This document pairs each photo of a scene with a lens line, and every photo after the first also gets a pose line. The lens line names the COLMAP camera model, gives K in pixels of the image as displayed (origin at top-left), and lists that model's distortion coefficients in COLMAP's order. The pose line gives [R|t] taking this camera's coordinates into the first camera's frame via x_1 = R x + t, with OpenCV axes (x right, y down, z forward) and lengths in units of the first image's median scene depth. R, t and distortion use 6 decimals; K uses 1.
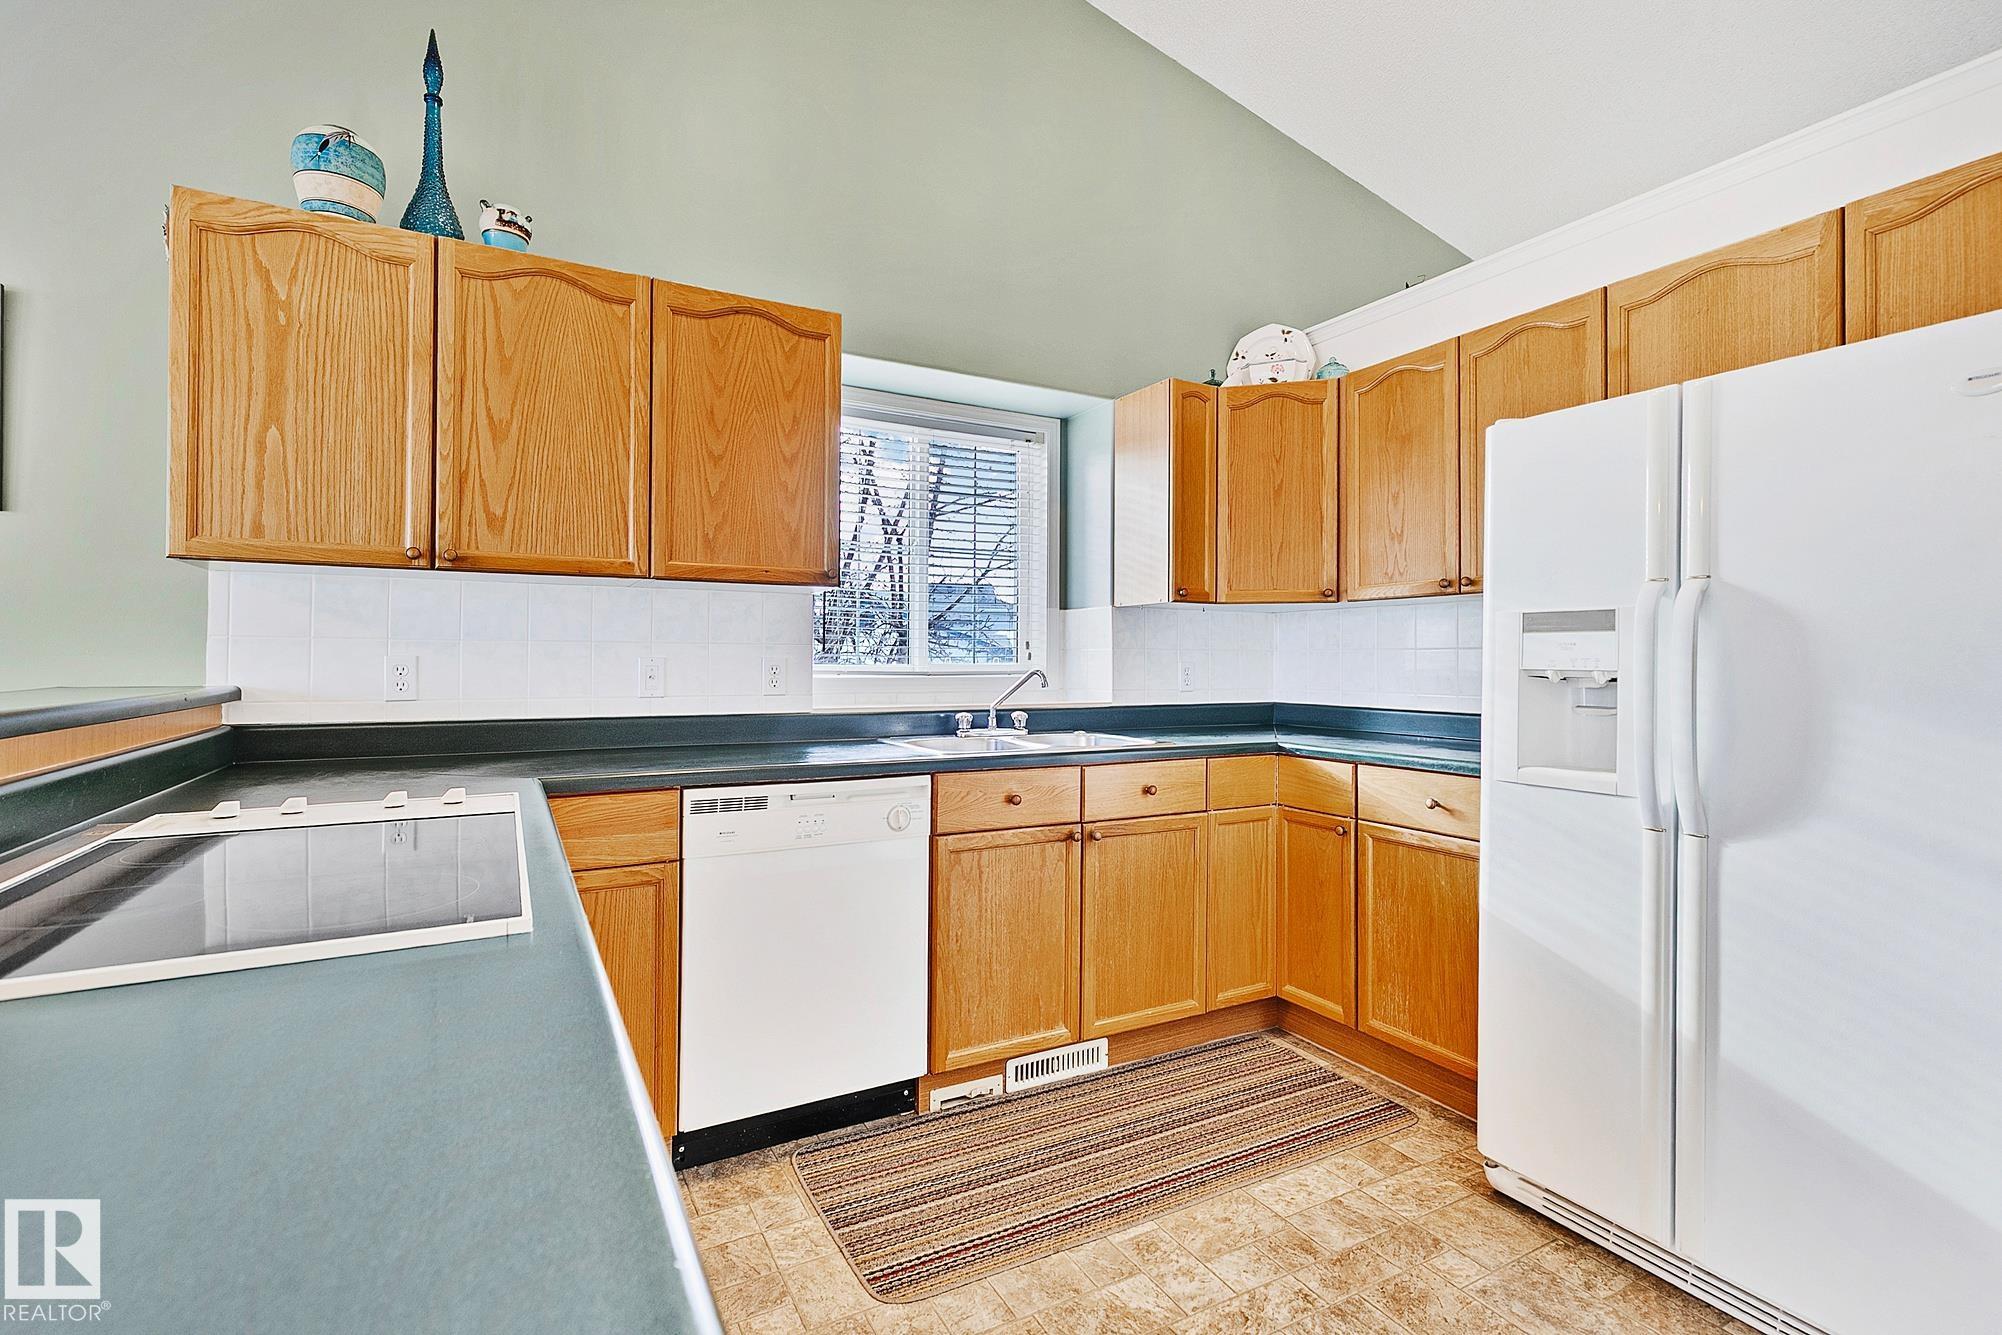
lens RADIAL K [[896.1, 0, 1008.8], [0, 896.1, 650.9], [0, 0, 1]] dist [0.005626, -0.000227]
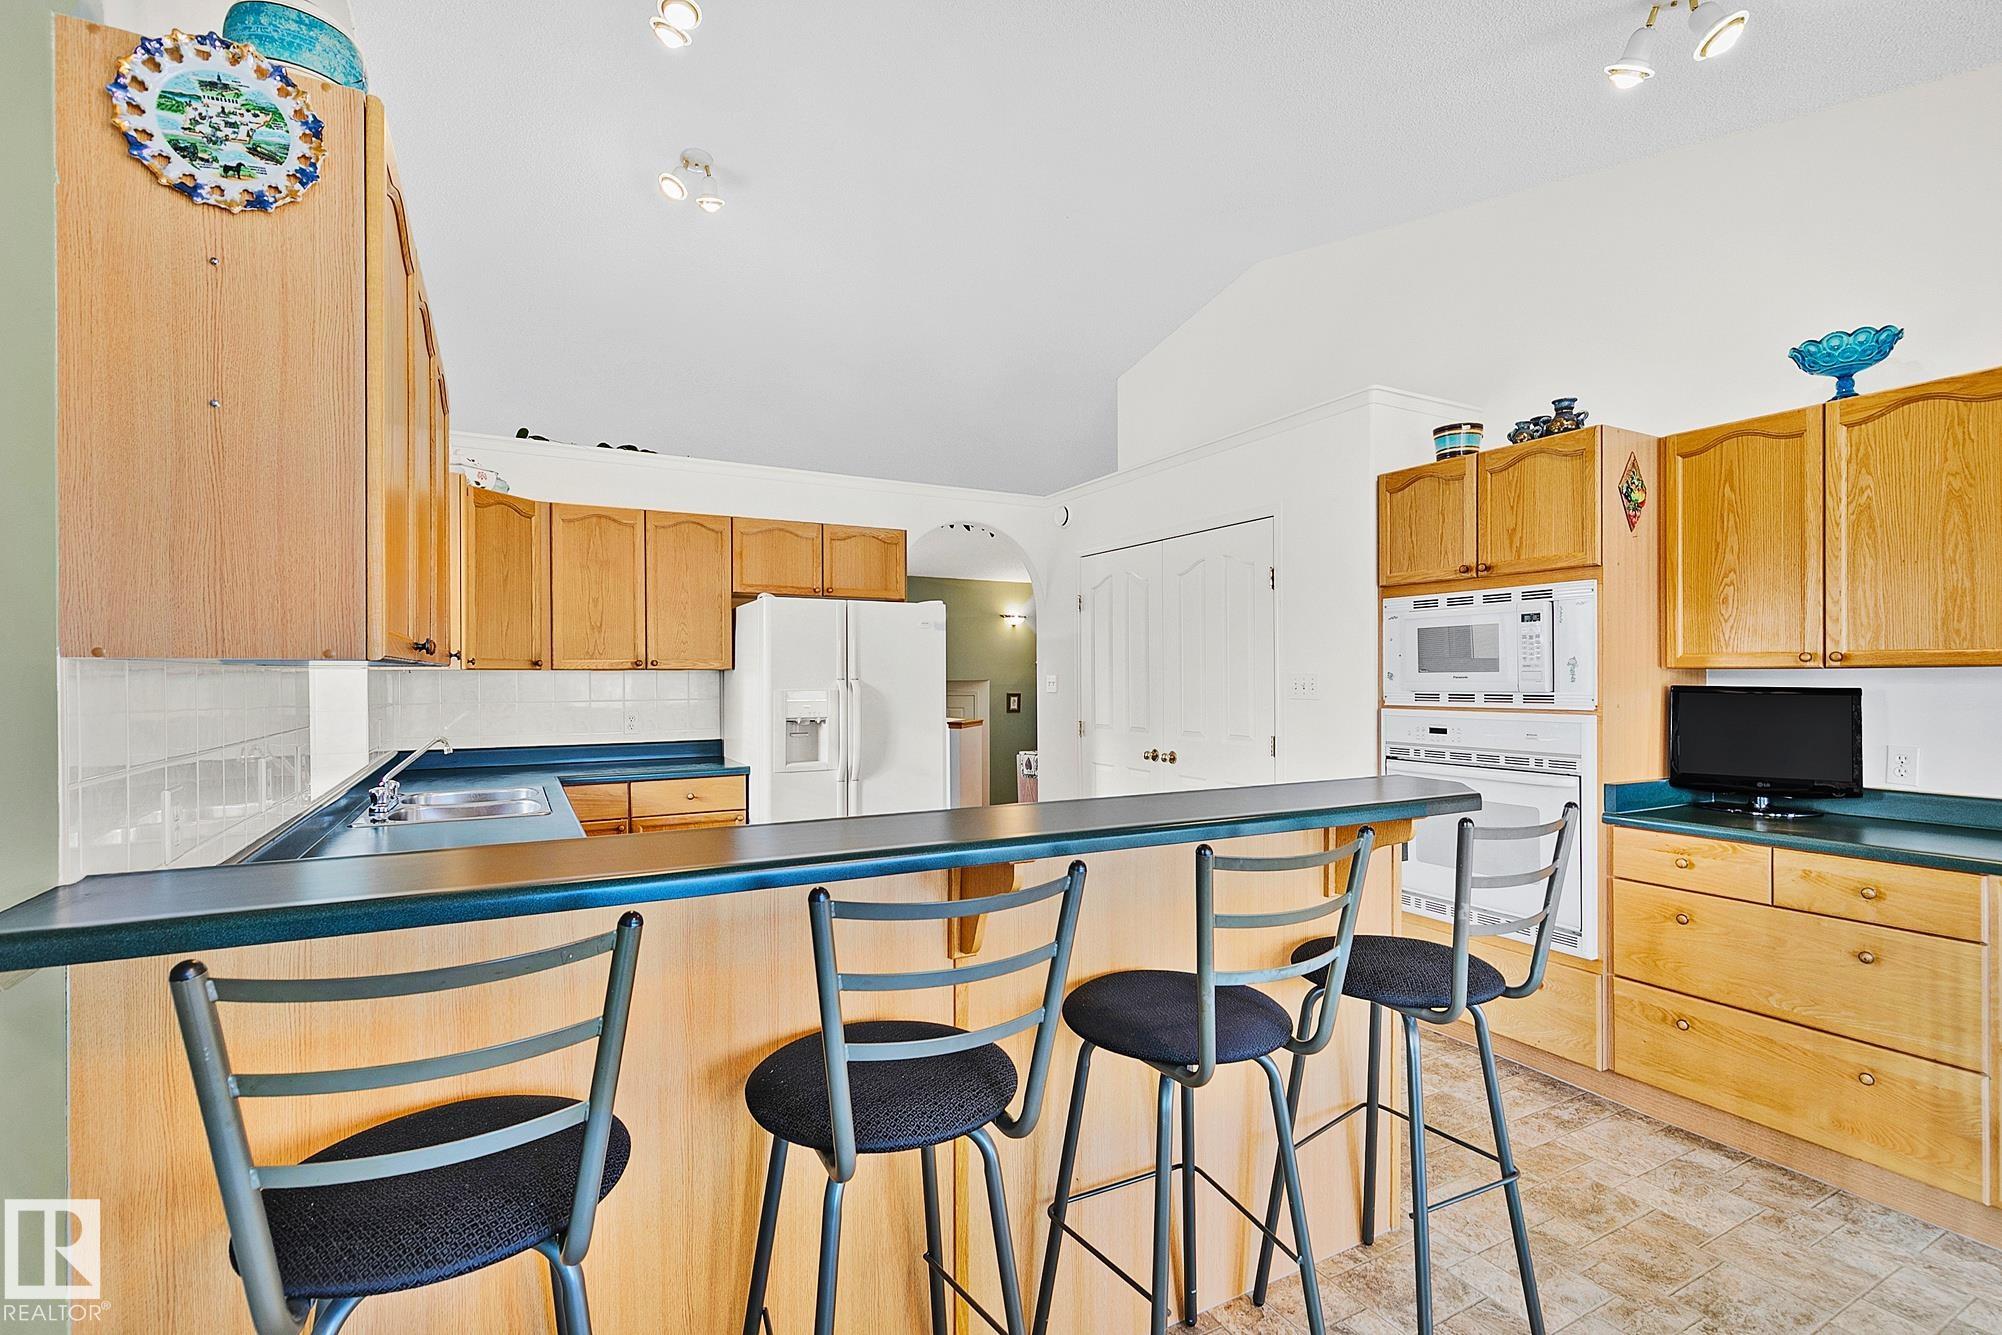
lens RADIAL K [[896.1, 0, 995.6], [0, 896.1, 670.1], [0, 0, 1]] dist [0.005626, -0.000227]
pose [[0.001217, -0.000024, 0.999999, -1.397454], [-0.009213, 0.999958, 0.000036, -0.087719], [-0.999957, -0.009213, 0.001217, 0.466830]]
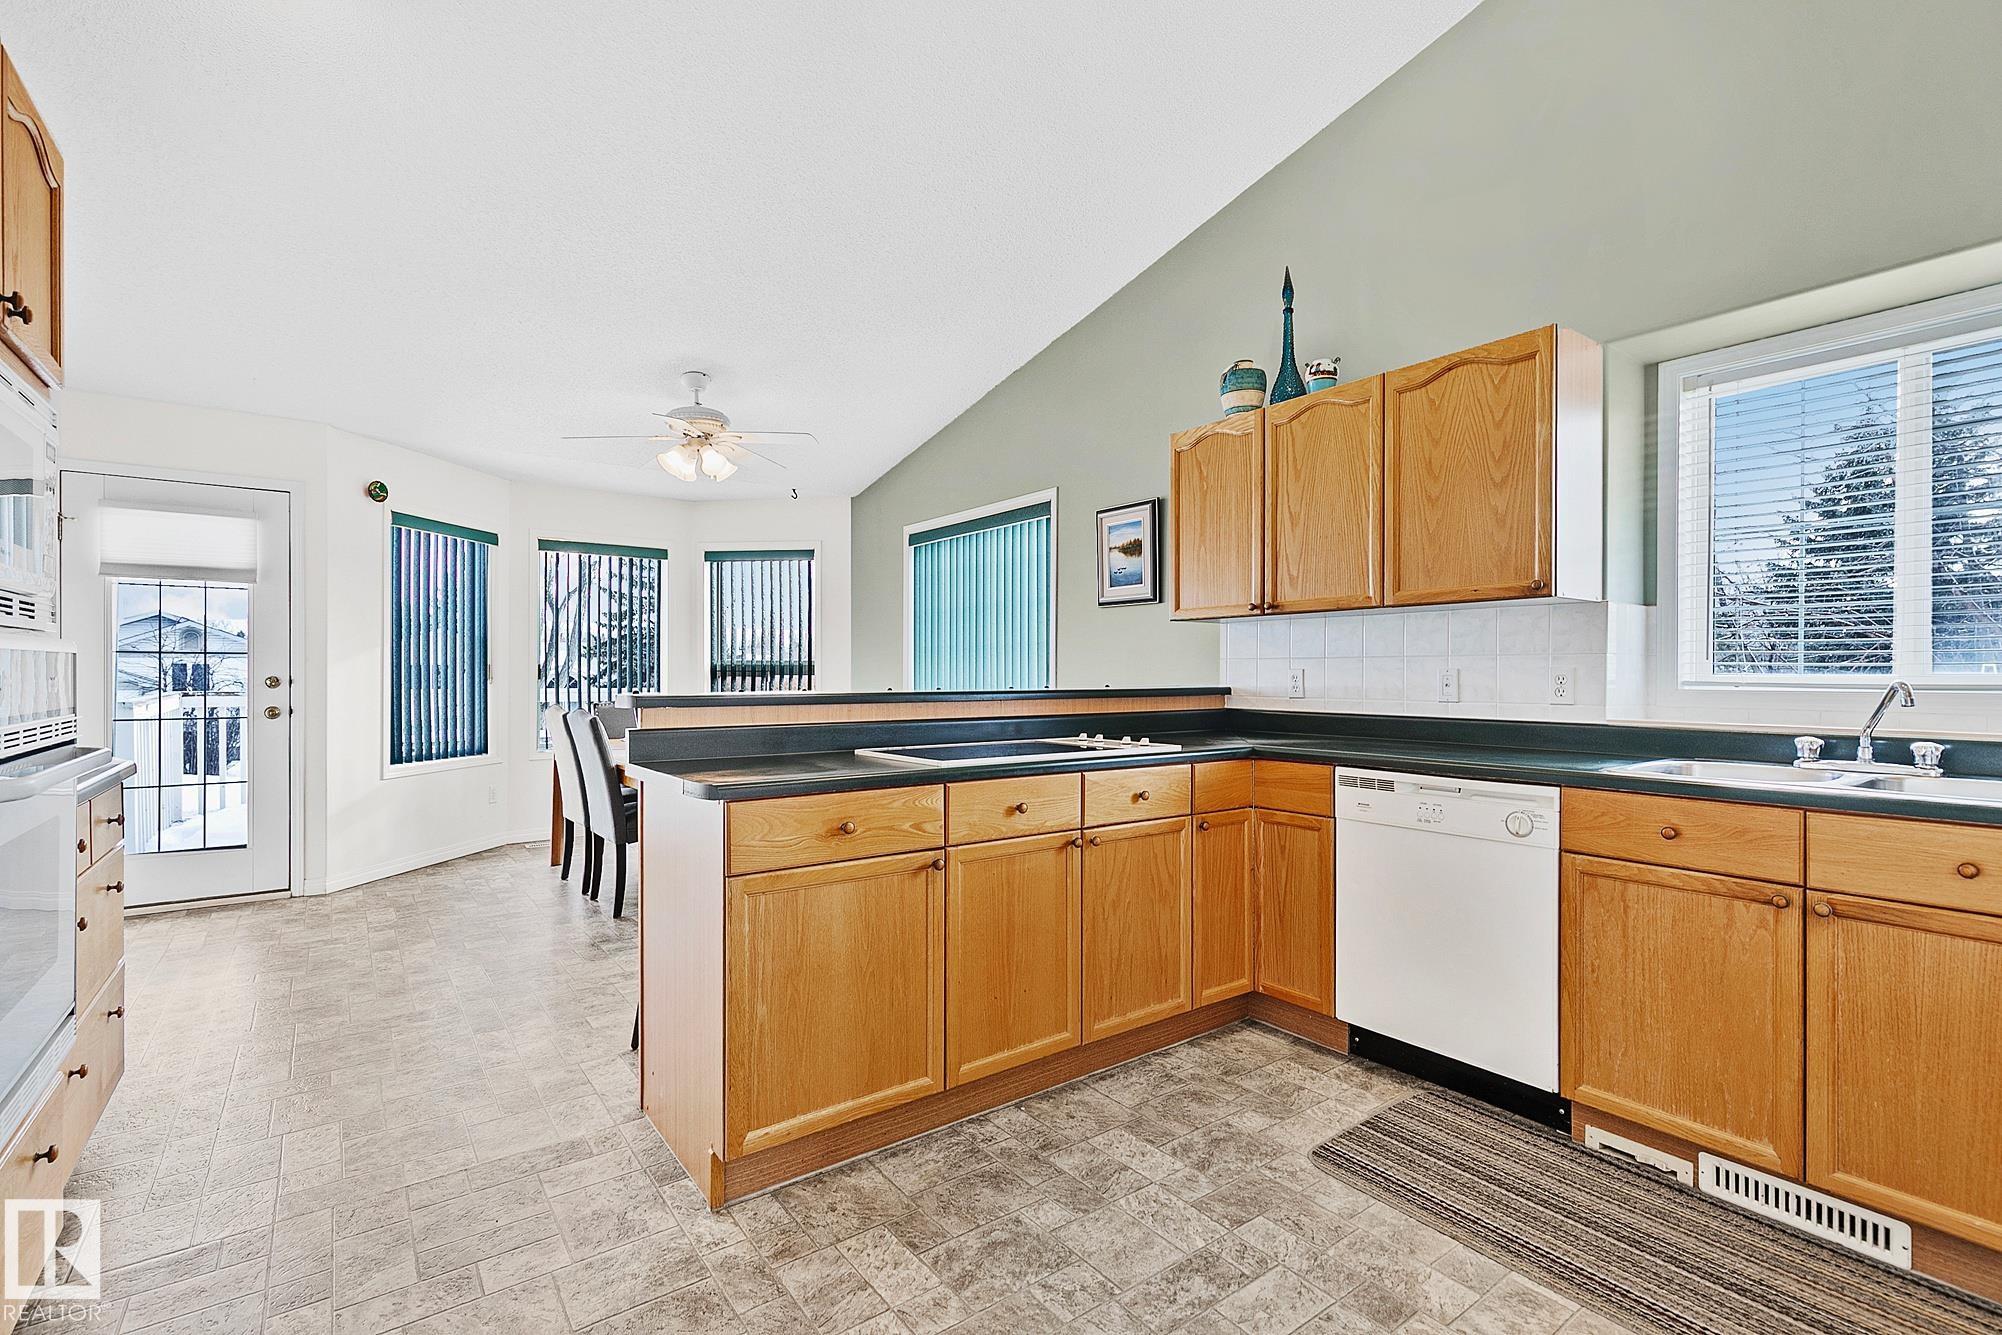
lens RADIAL K [[896.1, 0, 998.5], [0, 896.1, 672.2], [0, 0, 1]] dist [0.005626, -0.000227]
pose [[0.142283, -0.006059, -0.989807, 0.778626], [0.013904, 0.999895, -0.004122, 0.009717], [0.989728, -0.013175, 0.142352, 0.262370]]
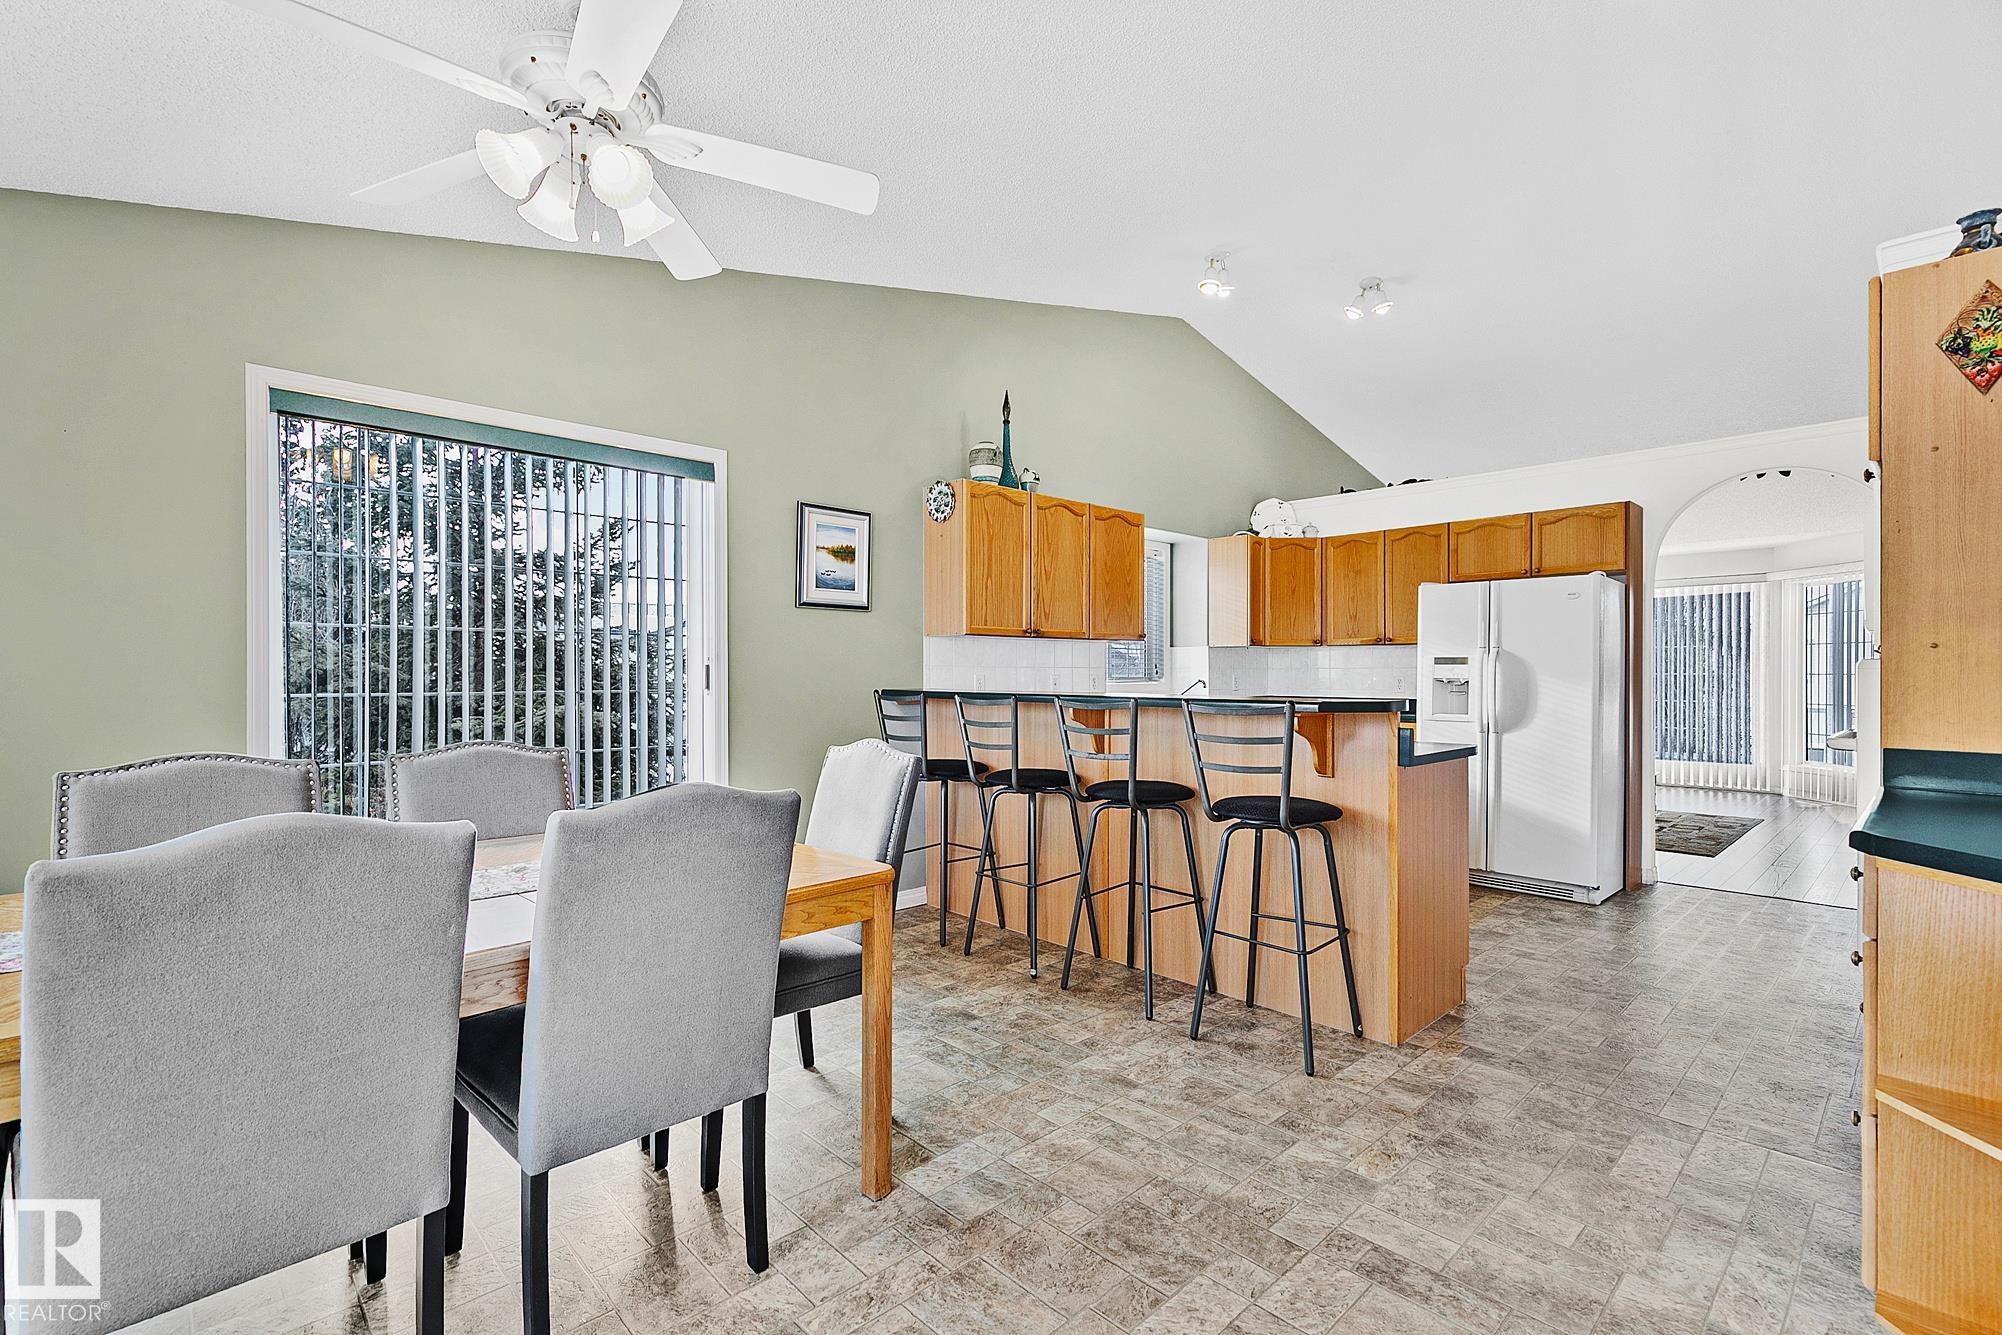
lens RADIAL K [[896.1, 0, 993.9], [0, 896.1, 675.3], [0, 0, 1]] dist [0.005626, -0.000227]
pose [[0.968908, -0.002269, 0.247409, -1.271785], [-0.000743, 0.999927, 0.012082, -0.017476], [-0.247419, -0.011890, 0.968836, -1.187948]]
